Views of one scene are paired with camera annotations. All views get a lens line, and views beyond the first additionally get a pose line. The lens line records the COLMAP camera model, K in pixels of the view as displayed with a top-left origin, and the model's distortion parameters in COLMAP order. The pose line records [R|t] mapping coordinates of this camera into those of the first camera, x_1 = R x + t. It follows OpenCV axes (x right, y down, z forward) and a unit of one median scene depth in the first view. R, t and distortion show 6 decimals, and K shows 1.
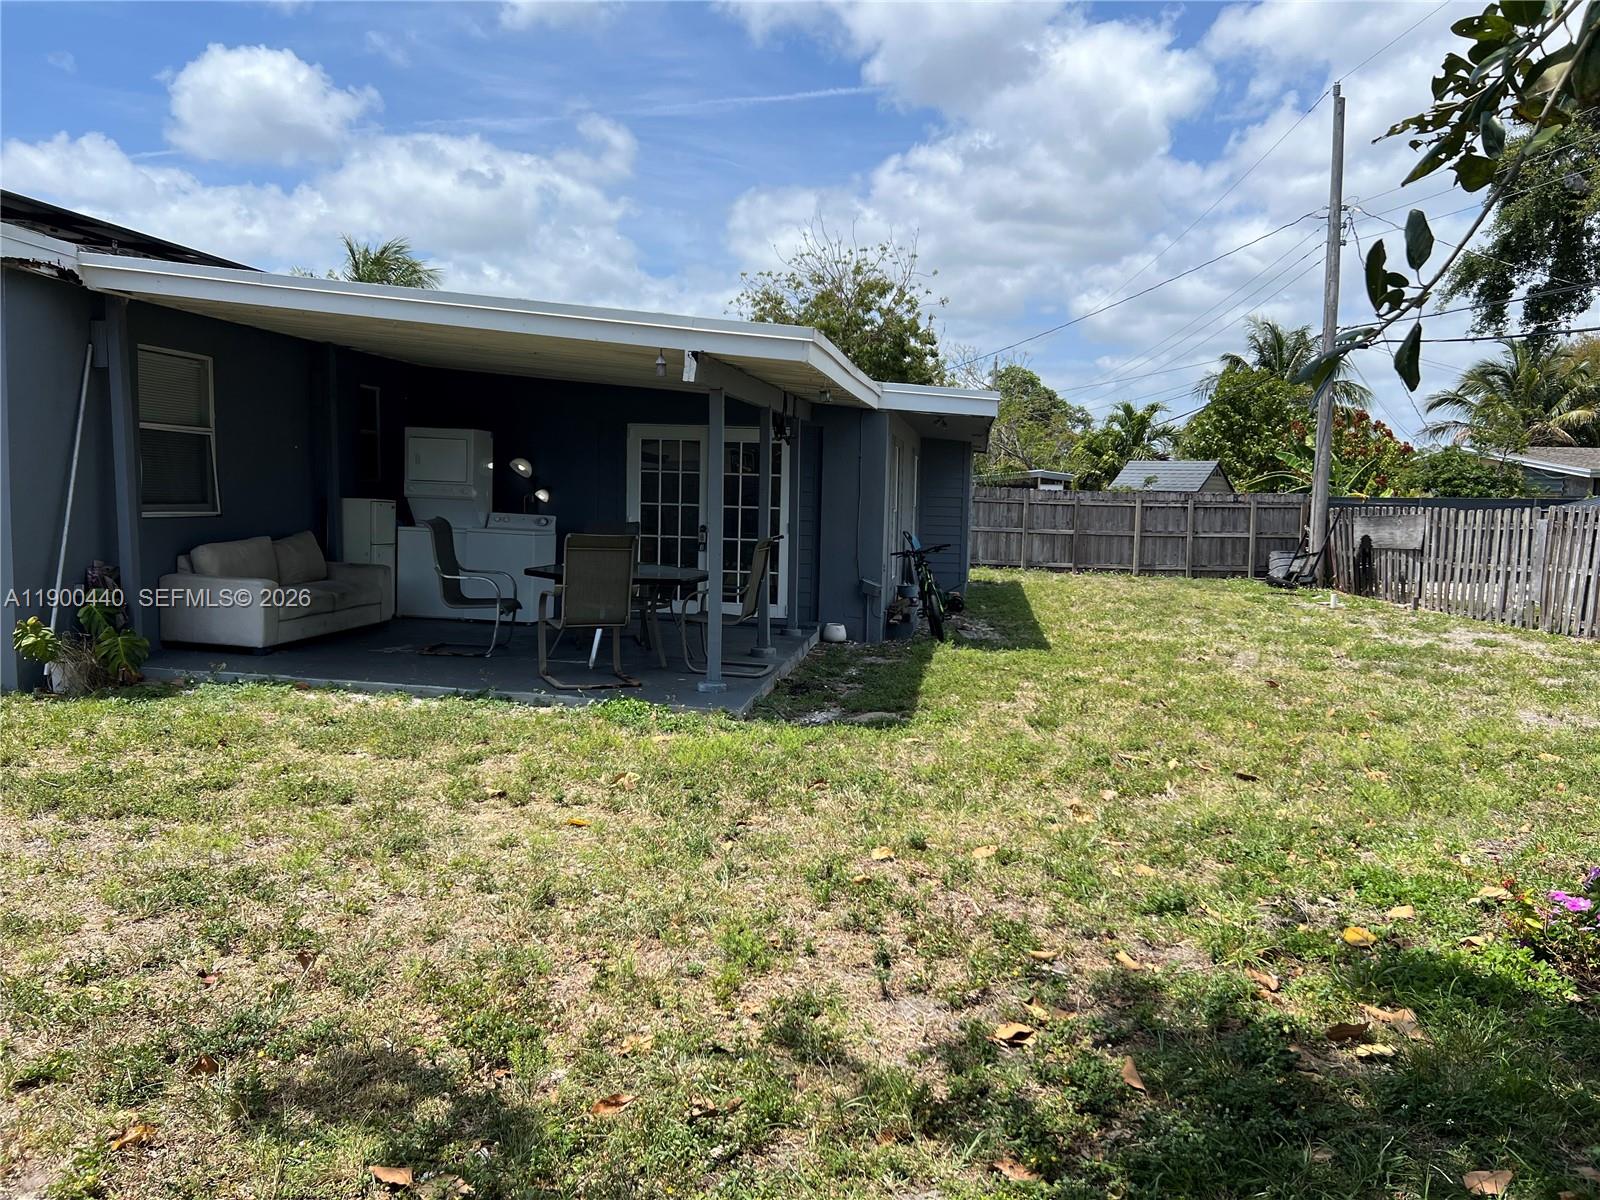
lens RADIAL K [[1199.5, 0, 796.6], [0, 1199.5, 607.1], [0, 0, 1]] dist [0.063551, -0.063594]
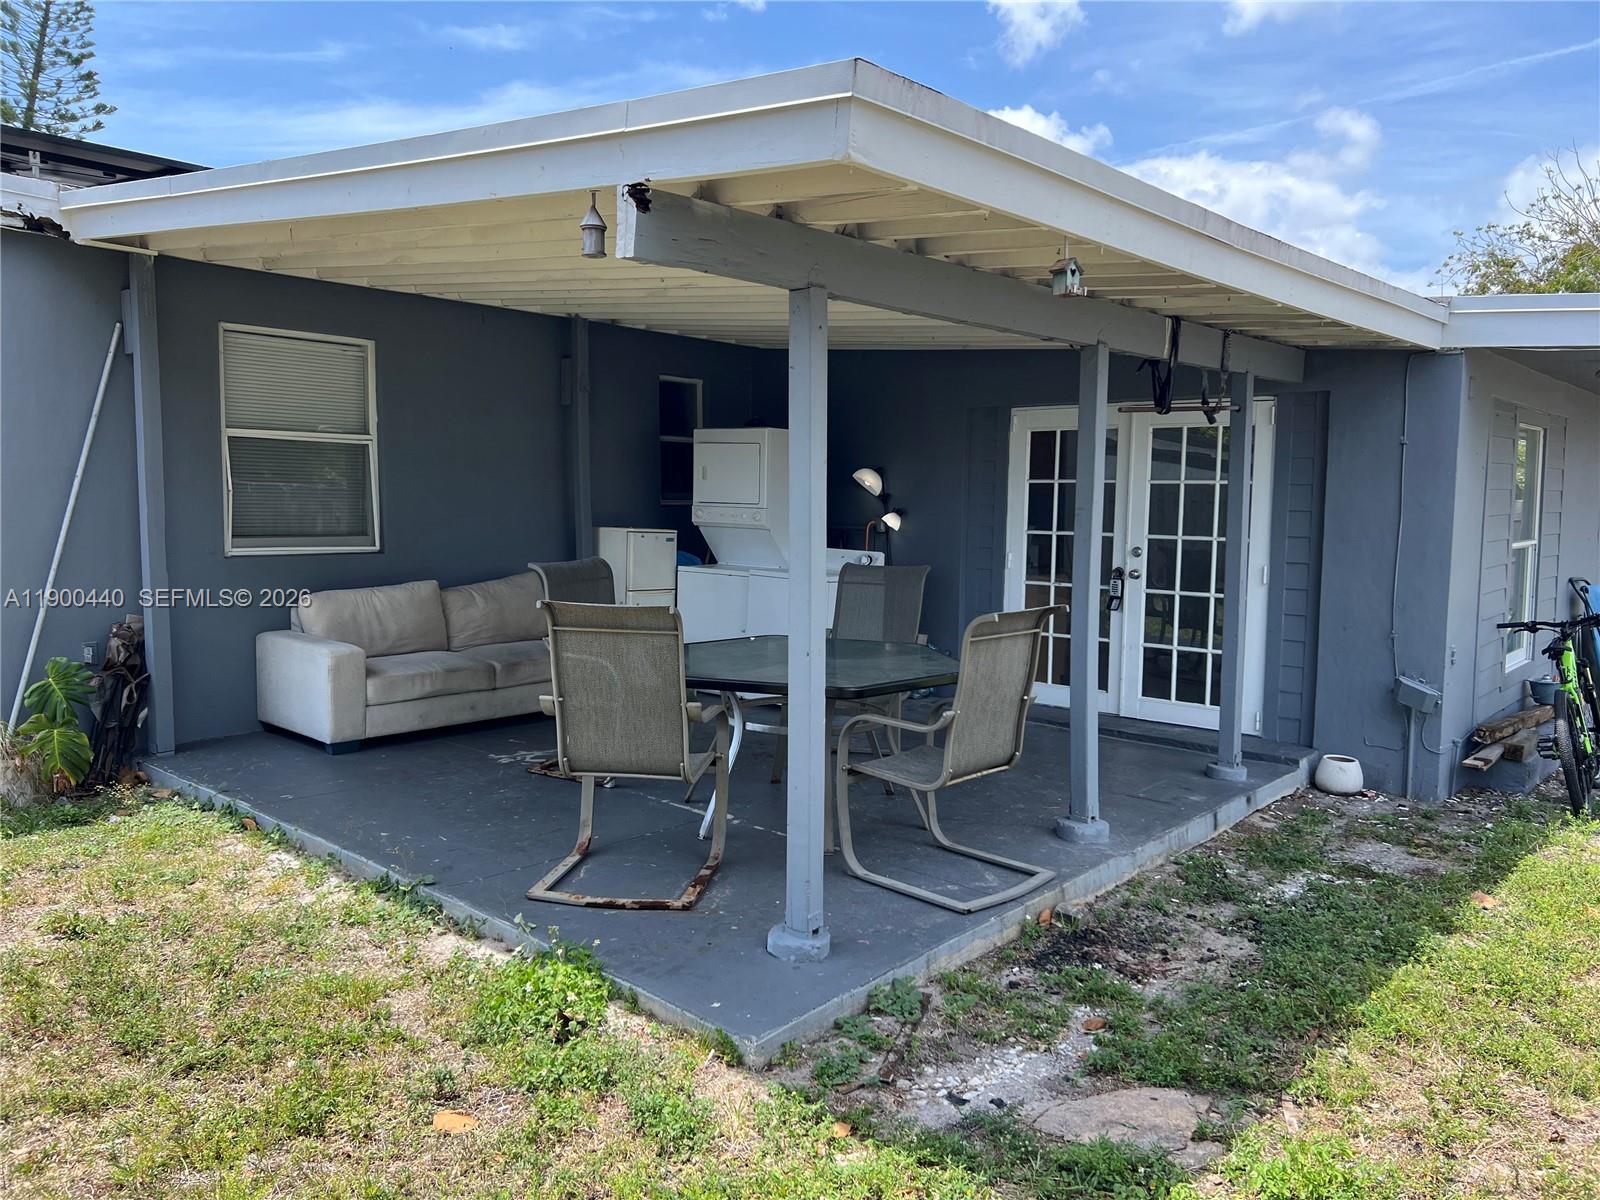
lens RADIAL K [[1199.5, 0, 804.5], [0, 1199.5, 591.0], [0, 0, 1]] dist [0.063551, -0.063594]
pose [[0.843314, 0.026613, -0.536762, 0.030235], [-0.042860, 0.998922, -0.017811, -0.010243], [0.535709, 0.038026, 0.843546, 0.106468]]
